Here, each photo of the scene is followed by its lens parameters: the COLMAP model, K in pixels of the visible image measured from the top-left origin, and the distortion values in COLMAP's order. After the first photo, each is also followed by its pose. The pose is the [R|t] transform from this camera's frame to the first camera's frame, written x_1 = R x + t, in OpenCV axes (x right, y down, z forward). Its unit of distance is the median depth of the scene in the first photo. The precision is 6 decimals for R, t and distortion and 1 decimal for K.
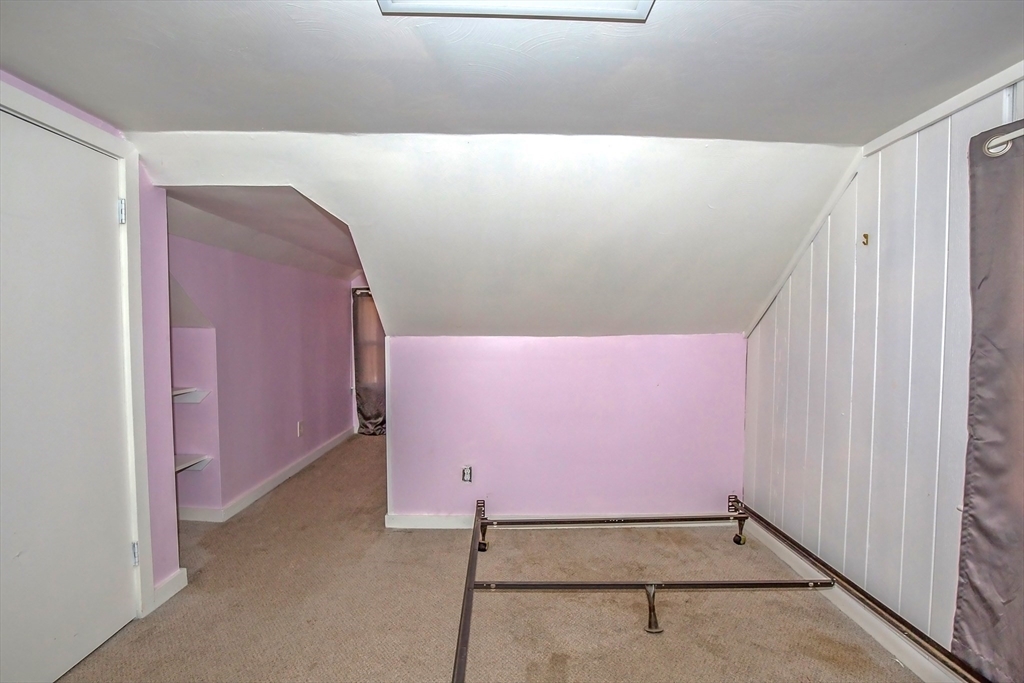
lens RADIAL K [[474.7, 0, 511.6], [0, 474.7, 345.1], [0, 0, 1]] dist [-0.033876, 0.006783]
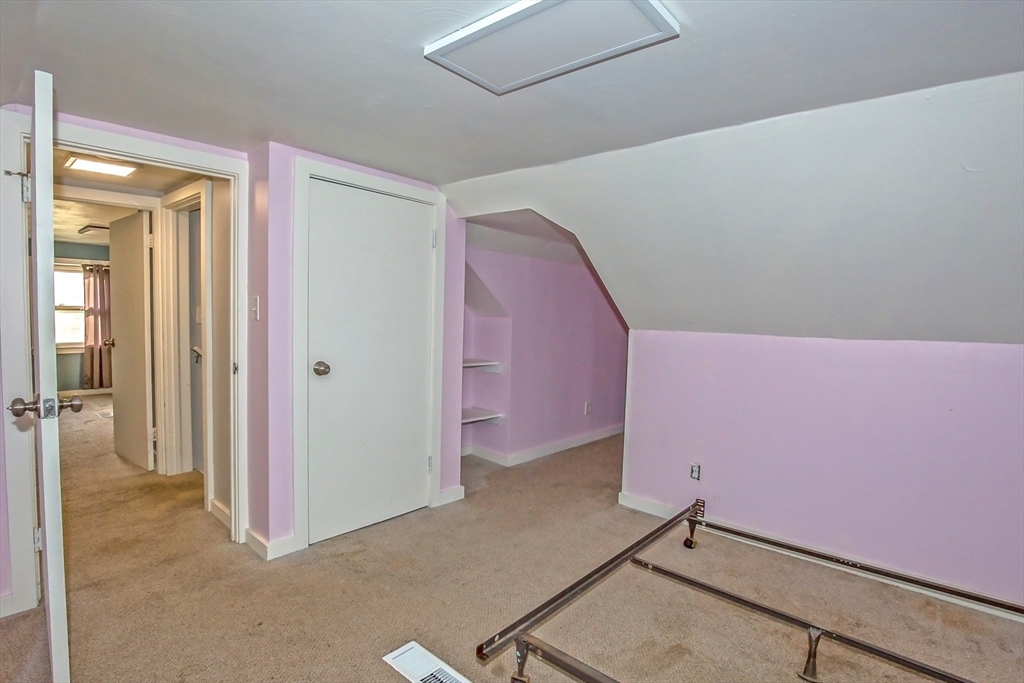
lens RADIAL K [[502.6, 0, 519.9], [0, 502.6, 344.6], [0, 0, 1]] dist [-0.026045, 0.001080]
pose [[0.749374, 0.059996, -0.659423, 0.389907], [-0.053307, 0.998120, 0.030233, -0.005589], [0.659997, 0.012496, 0.751164, -0.038592]]
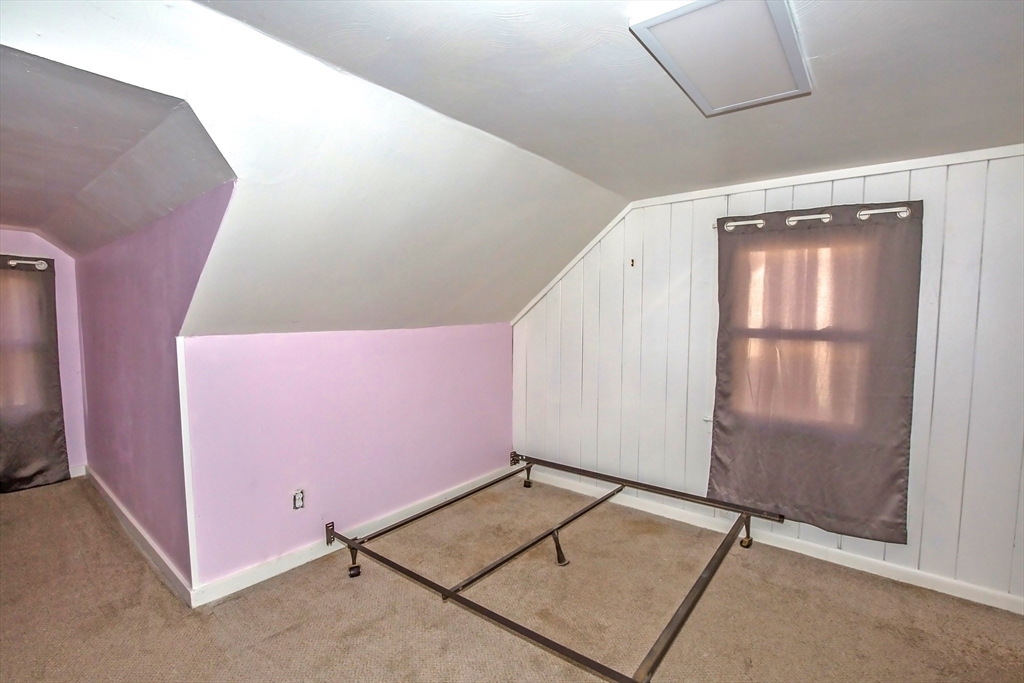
lens RADIAL K [[474.7, 0, 511.6], [0, 474.7, 345.1], [0, 0, 1]] dist [-0.033876, 0.006783]
pose [[0.636623, -0.055270, 0.769192, -0.603926], [0.023352, 0.998353, 0.052409, -0.036993], [-0.770822, -0.015403, 0.636865, 0.257209]]
